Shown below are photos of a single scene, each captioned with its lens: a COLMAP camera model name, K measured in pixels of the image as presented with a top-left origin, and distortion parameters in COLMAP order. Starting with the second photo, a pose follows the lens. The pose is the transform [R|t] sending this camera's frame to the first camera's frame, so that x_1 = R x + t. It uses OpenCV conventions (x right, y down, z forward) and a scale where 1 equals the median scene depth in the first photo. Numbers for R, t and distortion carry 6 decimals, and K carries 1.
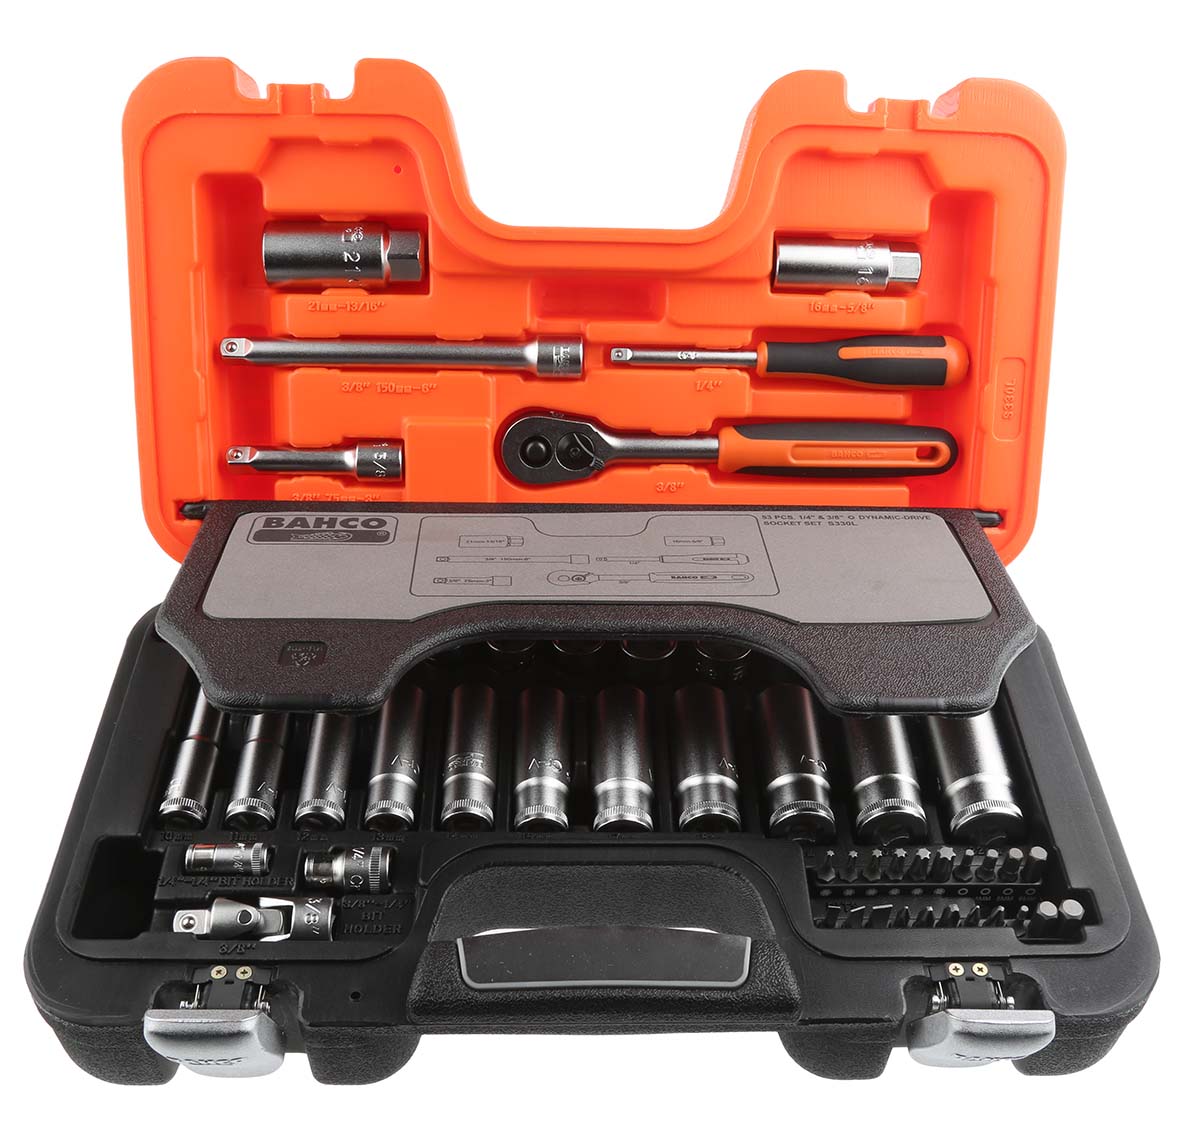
lens RADIAL K [[1626.4, 0, 595.5], [0, 1626.4, 566.3], [0, 0, 1]] dist [0.039740, 0.000000]
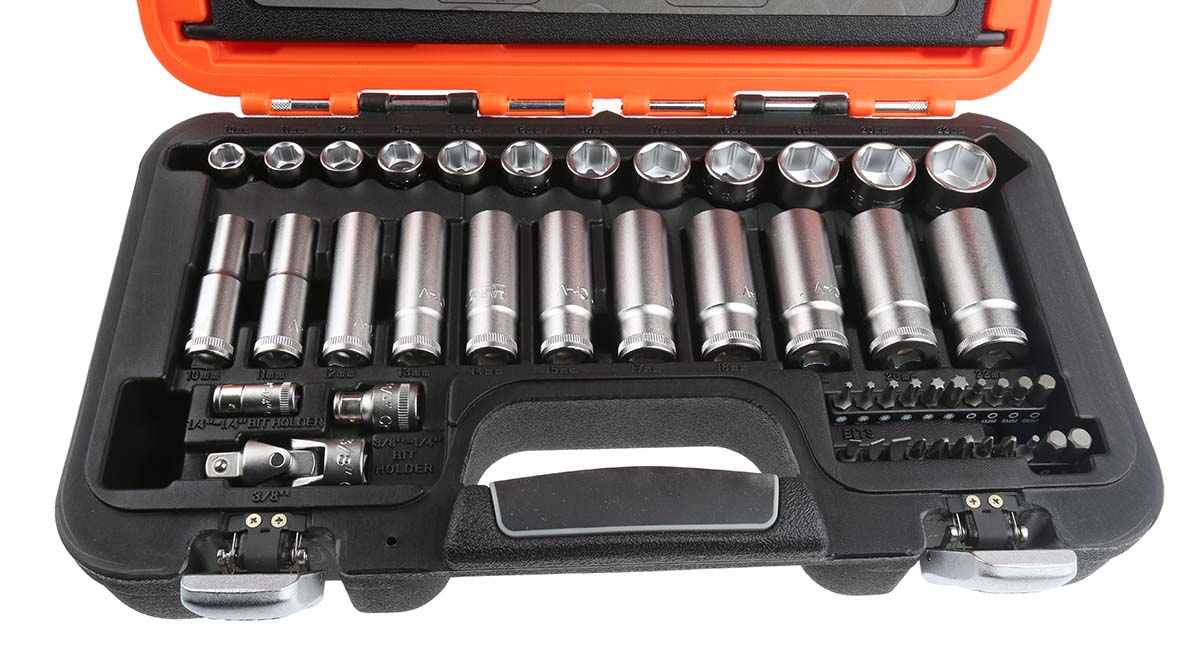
lens RADIAL K [[1142.2, 0, 600.0], [0, 1142.2, 330.4], [0, 0, 1]] dist [-0.011756, 0.000000]
pose [[0.998805, -0.011933, 0.047403, -0.044473], [-0.000953, 0.964809, 0.262950, -0.044004], [-0.048872, -0.262681, 0.963644, 0.308470]]
